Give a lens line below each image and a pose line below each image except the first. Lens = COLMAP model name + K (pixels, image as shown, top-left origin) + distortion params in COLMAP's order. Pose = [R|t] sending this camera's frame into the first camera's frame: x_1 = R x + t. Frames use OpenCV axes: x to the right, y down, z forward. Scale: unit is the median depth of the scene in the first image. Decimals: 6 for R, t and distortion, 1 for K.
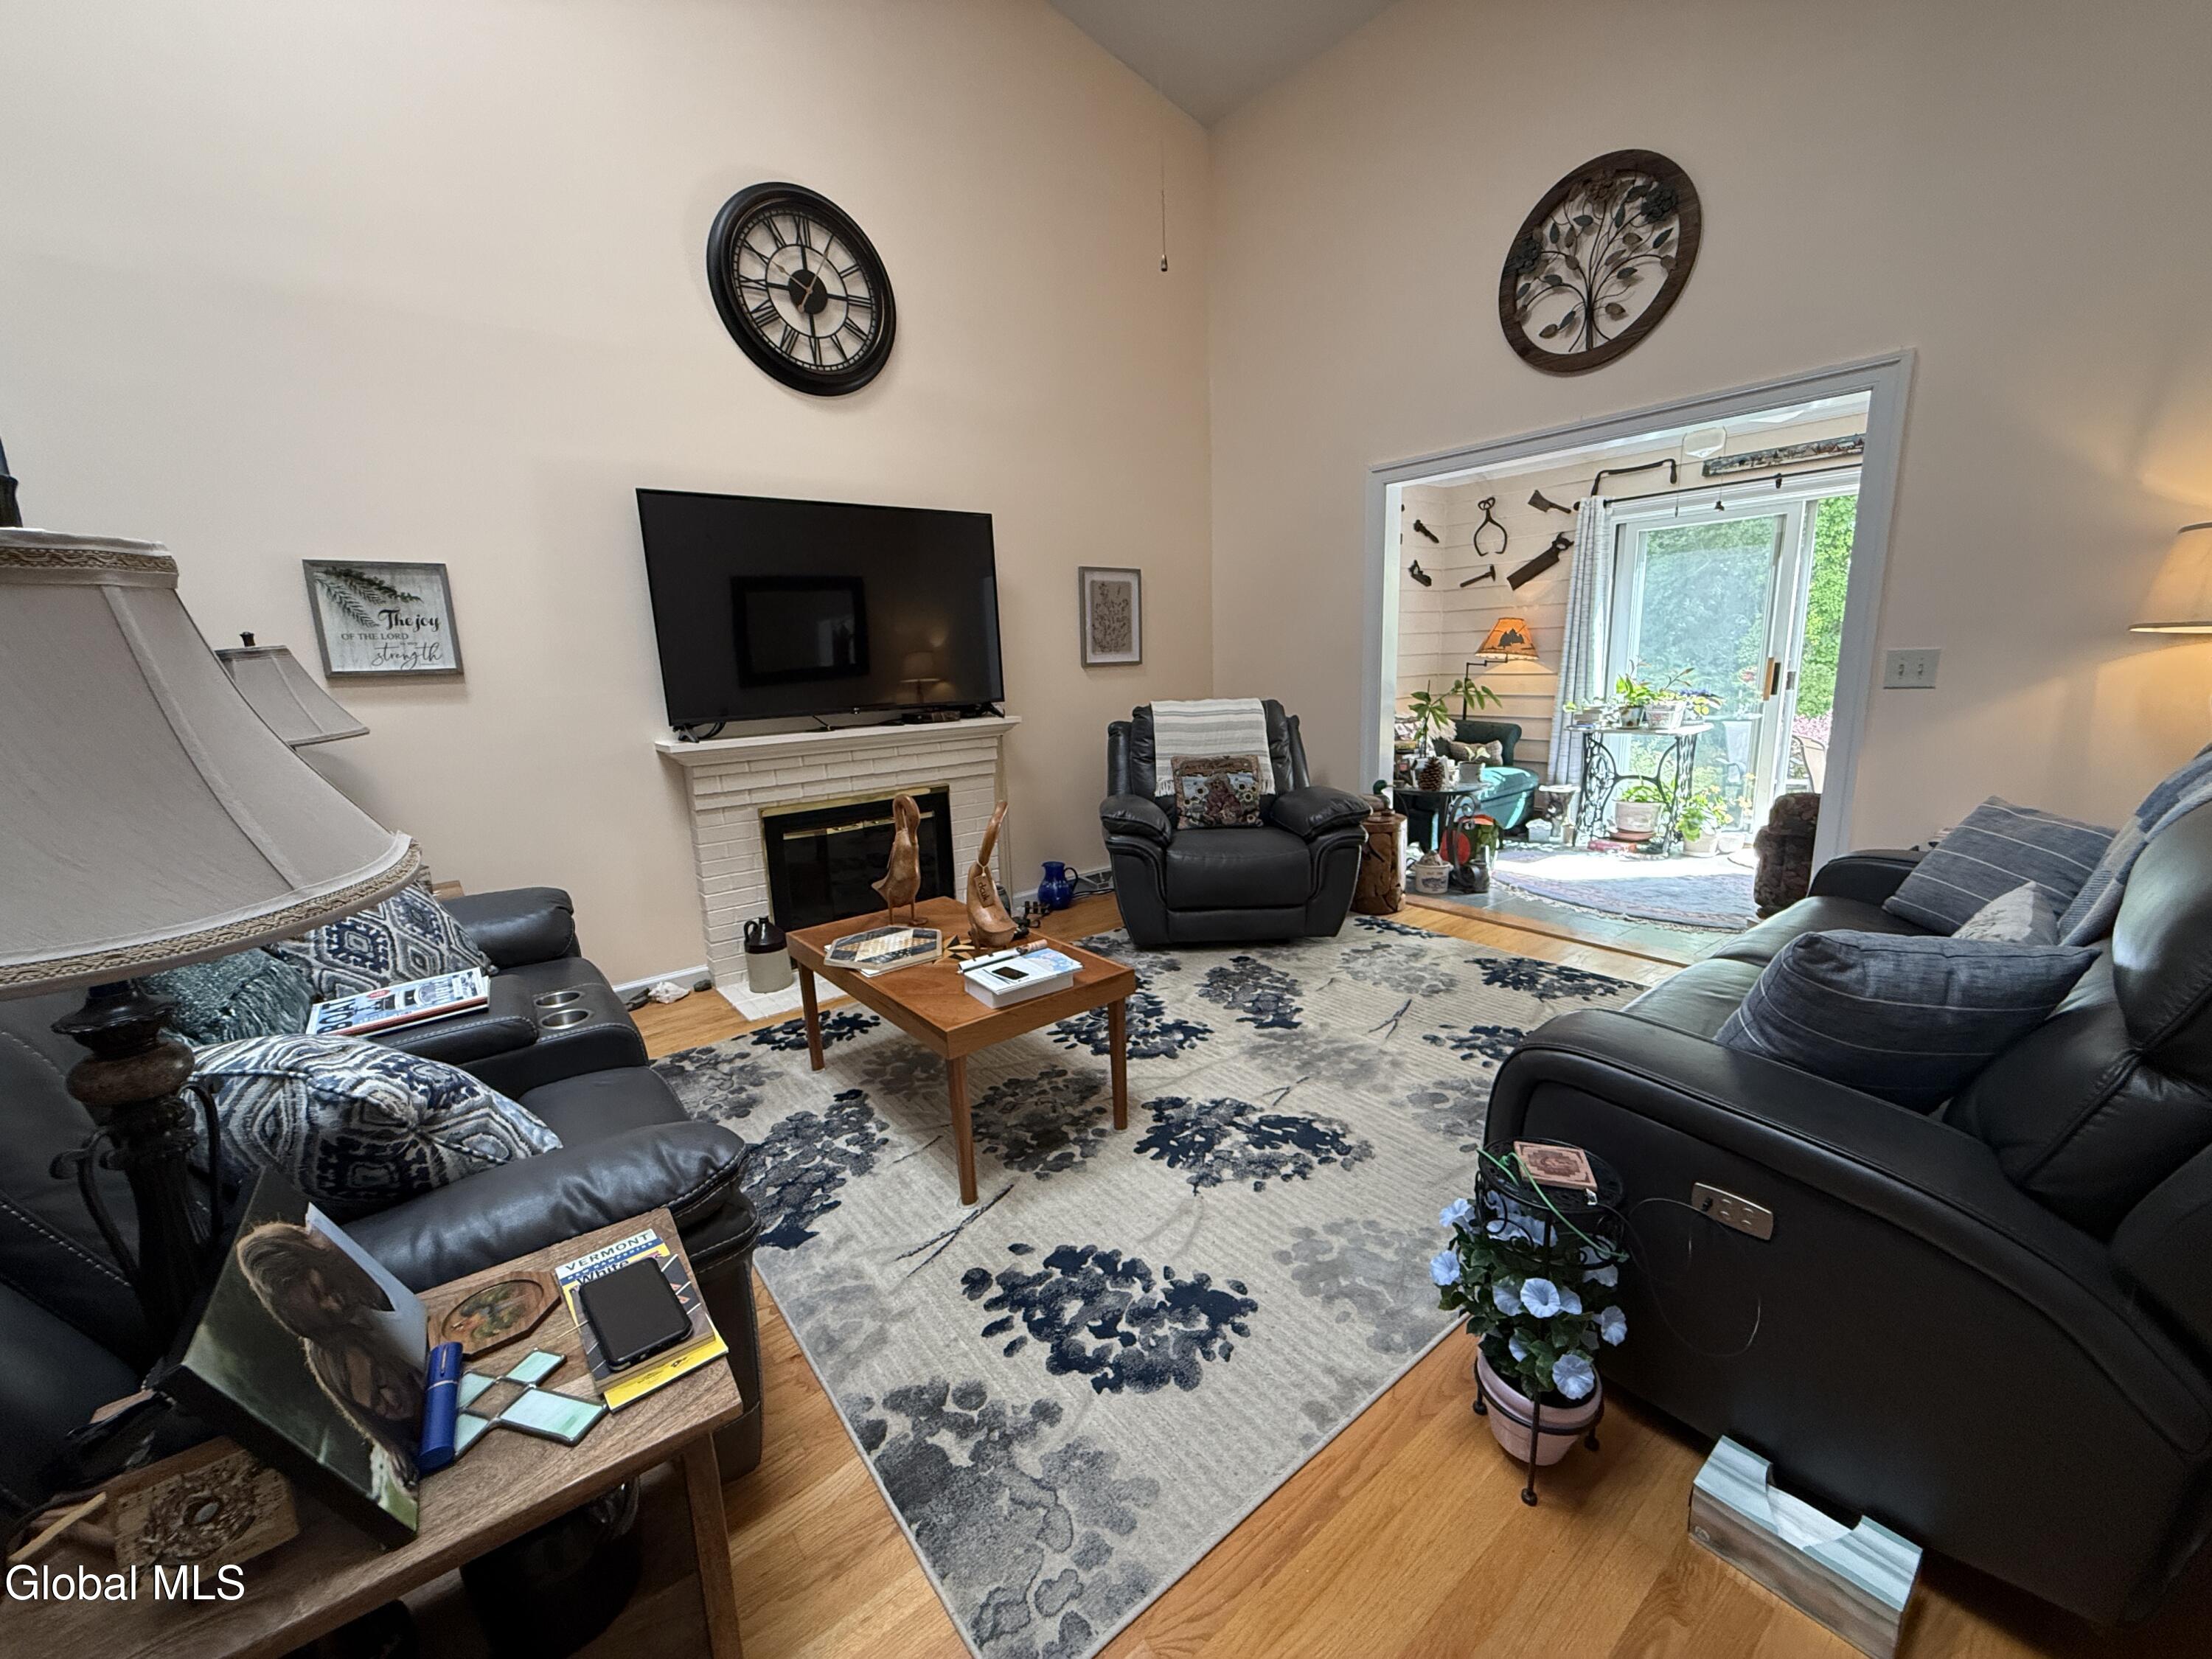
lens RADIAL K [[881.4, 0, 1106.0], [0, 881.4, 829.5], [0, 0, 1]] dist [-0.000131, 0.000516]
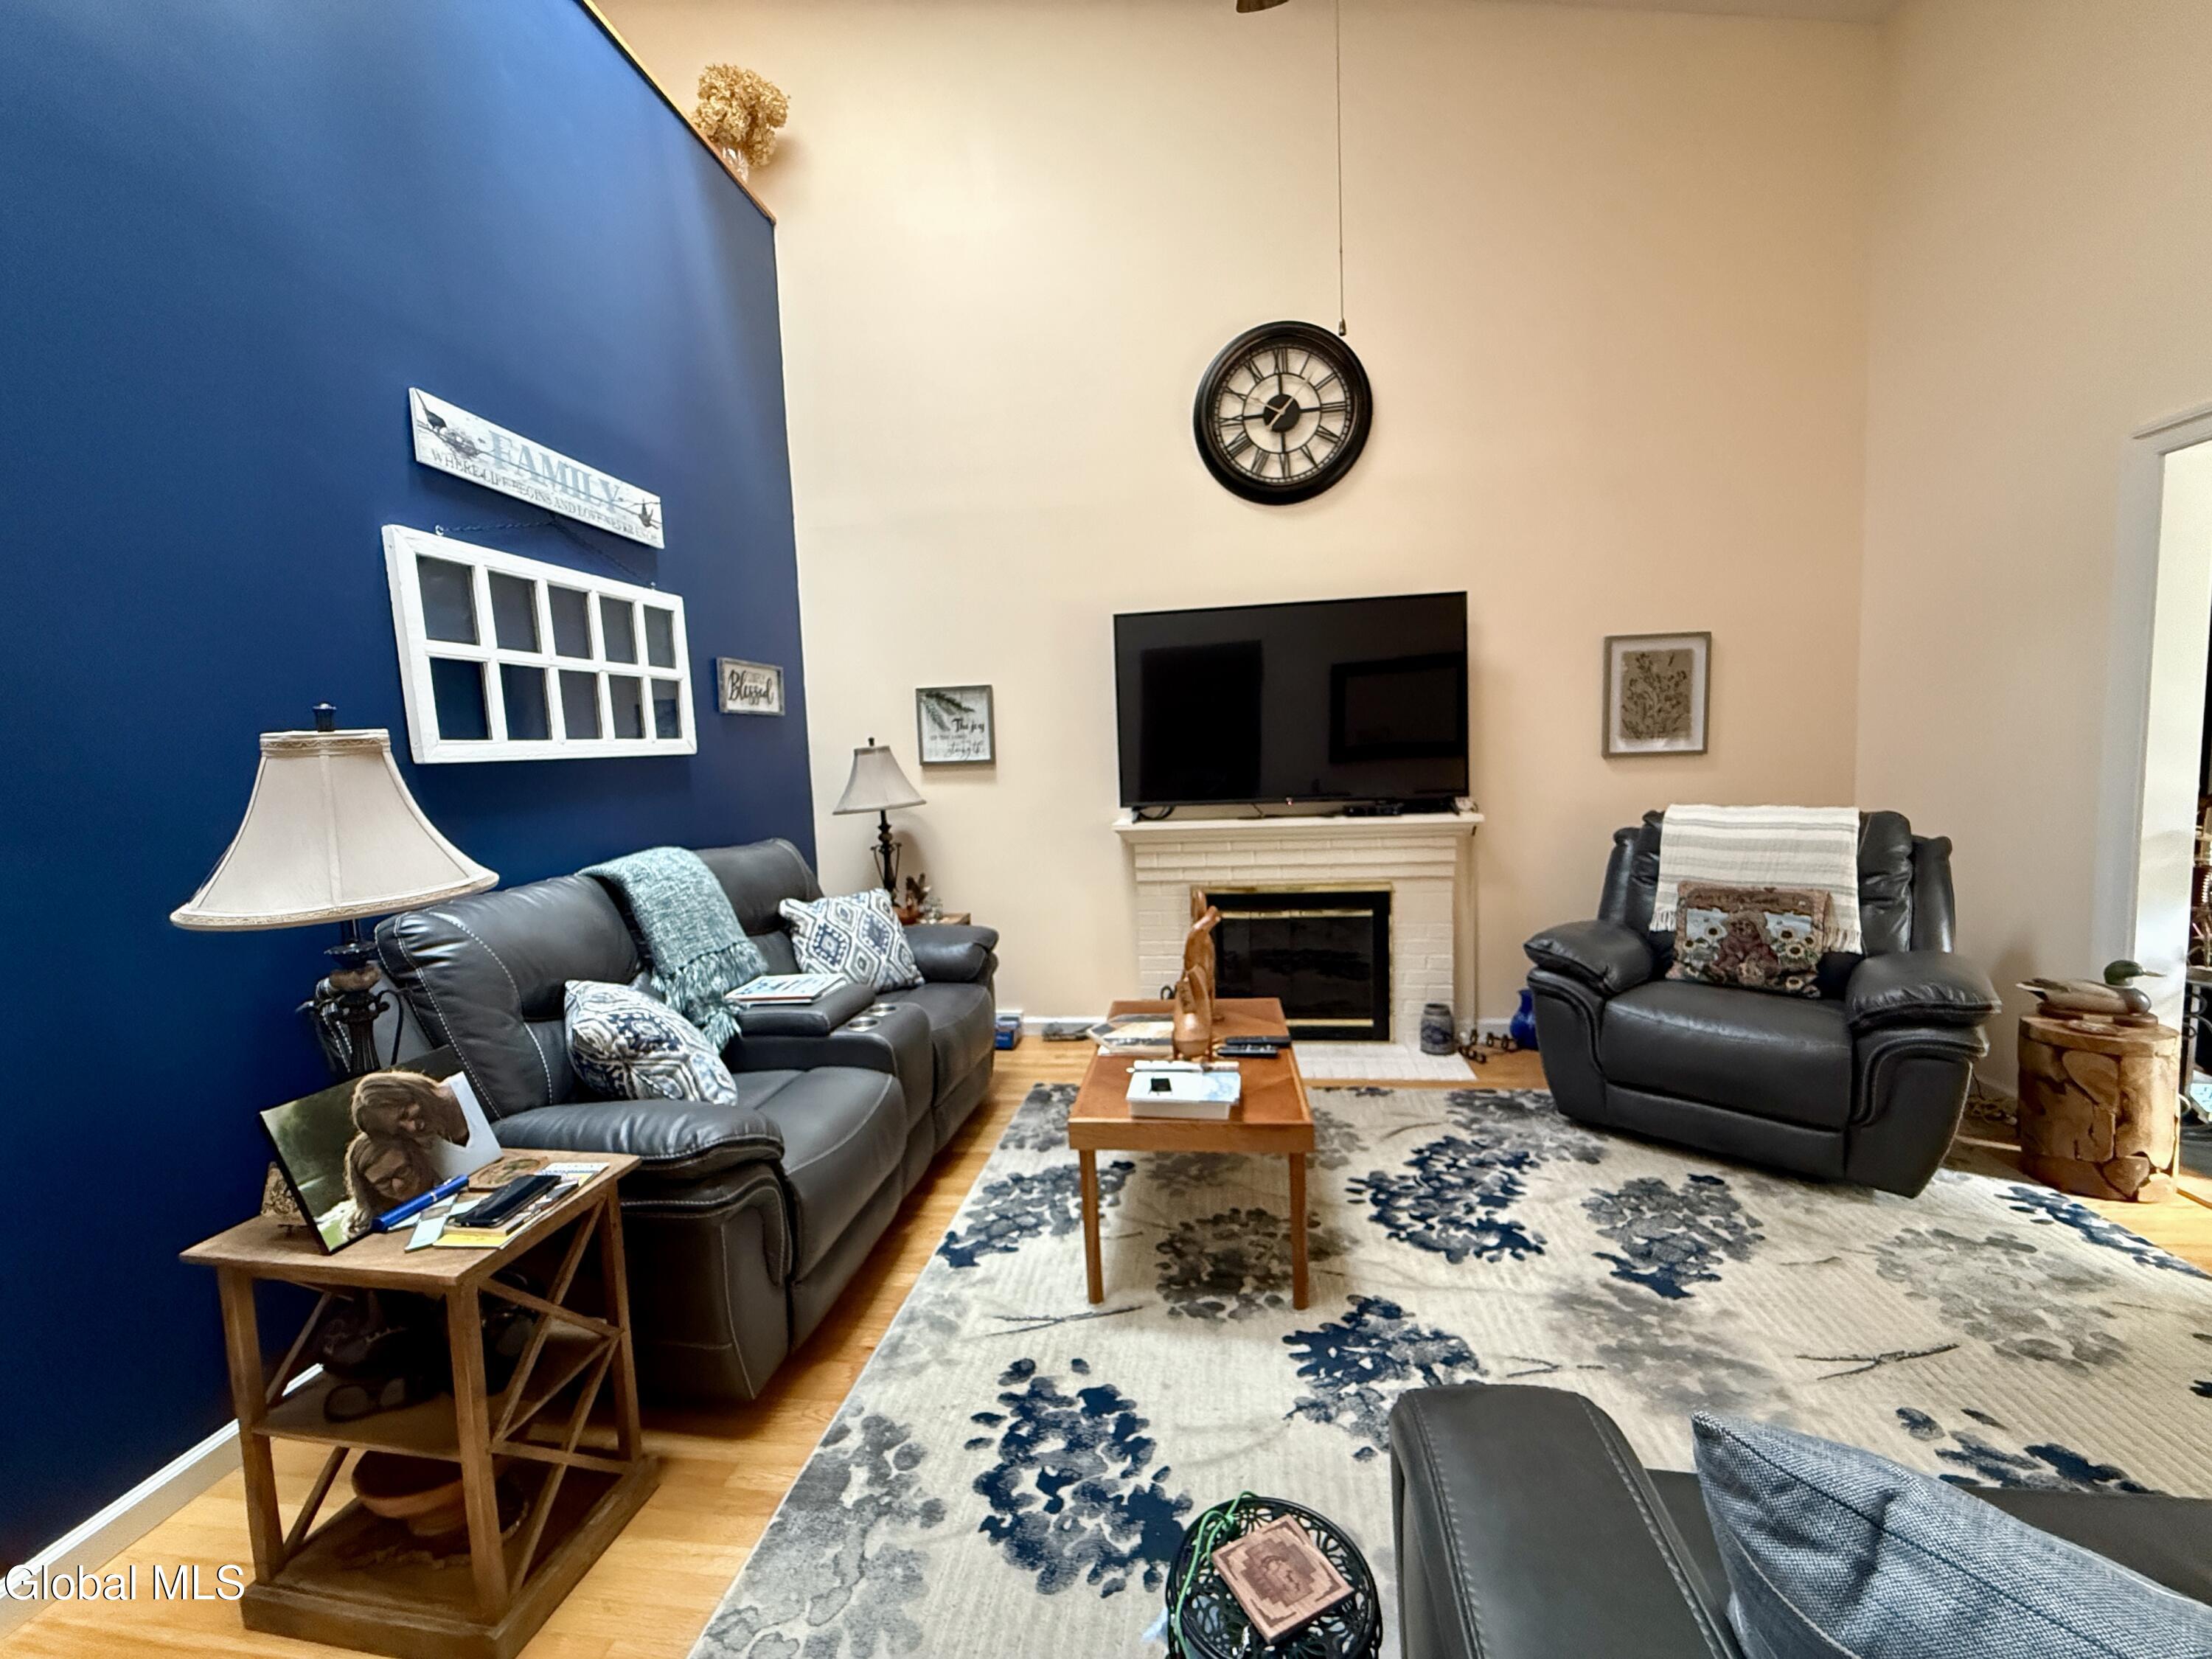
lens RADIAL K [[887.3, 0, 1101.8], [0, 887.3, 830.3], [0, 0, 1]] dist [0.000285, 0.000098]
pose [[0.692019, 0.069785, -0.718498, 0.391273], [-0.128353, 0.991352, -0.027336, -0.058832], [0.710377, 0.111139, 0.694991, 0.180993]]
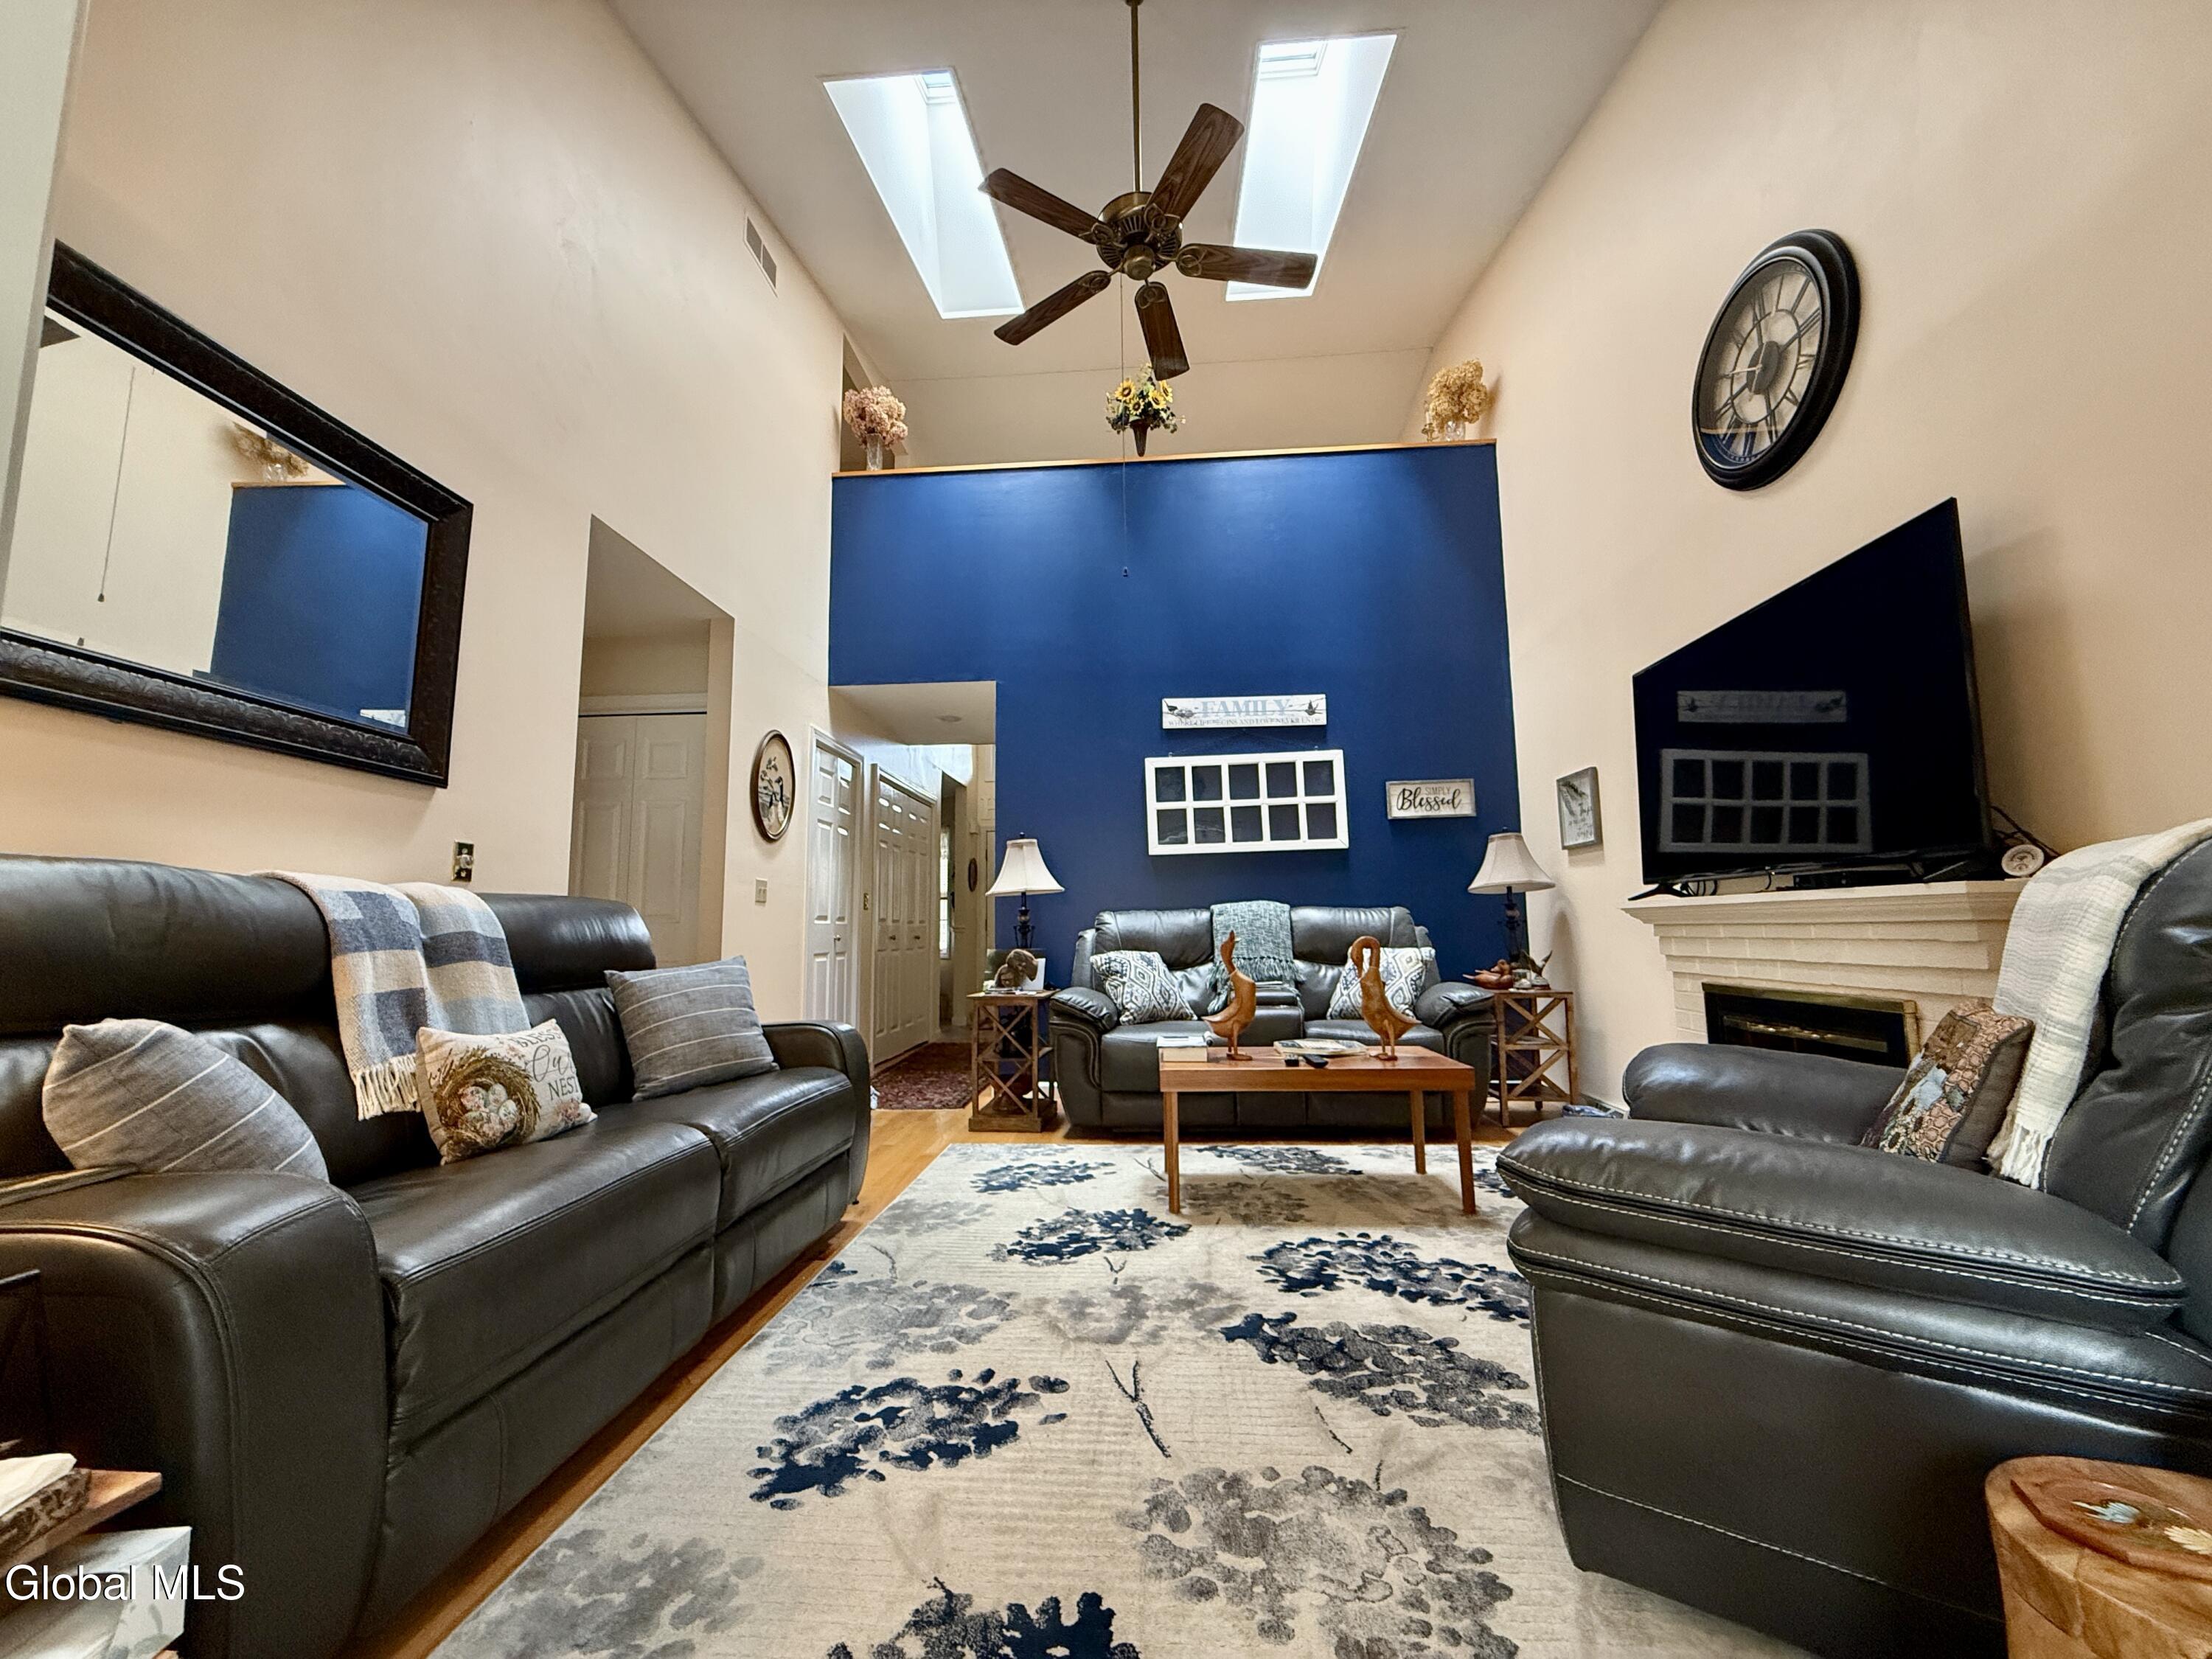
lens RADIAL K [[887.3, 0, 1101.8], [0, 887.3, 830.3], [0, 0, 1]] dist [0.000285, 0.000098]
pose [[-0.675773, -0.039937, -0.736027, 0.820392], [-0.109232, 0.992932, 0.046413, -0.181429], [0.728971, 0.111762, -0.675359, 1.402196]]
